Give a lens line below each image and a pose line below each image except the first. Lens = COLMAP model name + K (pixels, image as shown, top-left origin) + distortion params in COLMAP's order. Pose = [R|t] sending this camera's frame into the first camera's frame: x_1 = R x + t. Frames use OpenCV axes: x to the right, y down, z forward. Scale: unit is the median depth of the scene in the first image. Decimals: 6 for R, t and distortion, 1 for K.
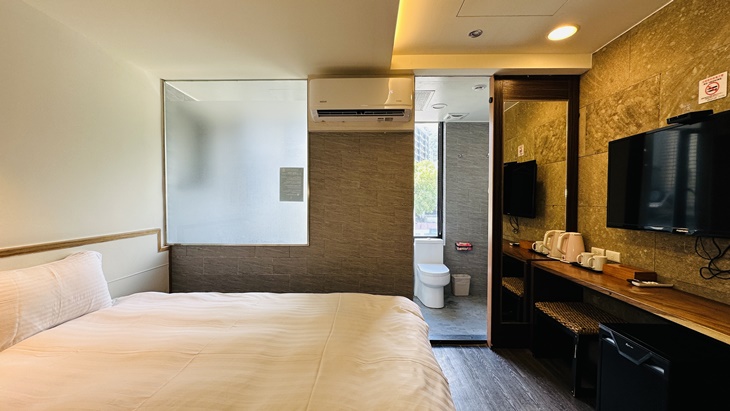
lens RADIAL K [[290.8, 0, 365.0], [0, 290.8, 205.5], [0, 0, 1]] dist [-0.005602, 0.000357]
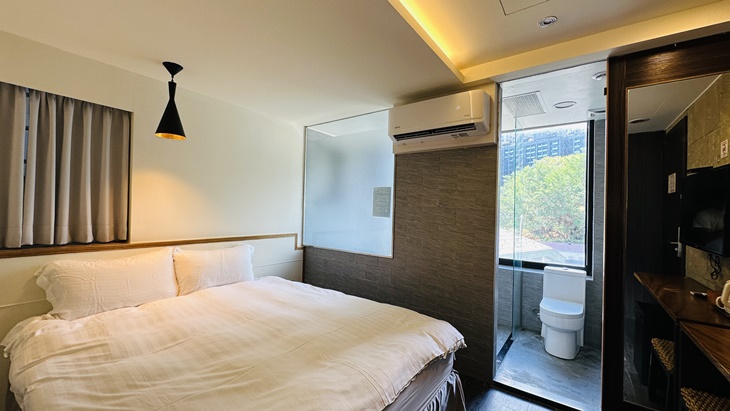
lens RADIAL K [[290.8, 0, 365.0], [0, 290.8, 205.5], [0, 0, 1]] dist [-0.005602, 0.000357]
pose [[0.814841, 0.012572, -0.579548, 0.353141], [-0.037277, 0.998832, -0.030743, -0.021722], [0.578485, 0.046654, 0.814358, 0.044640]]
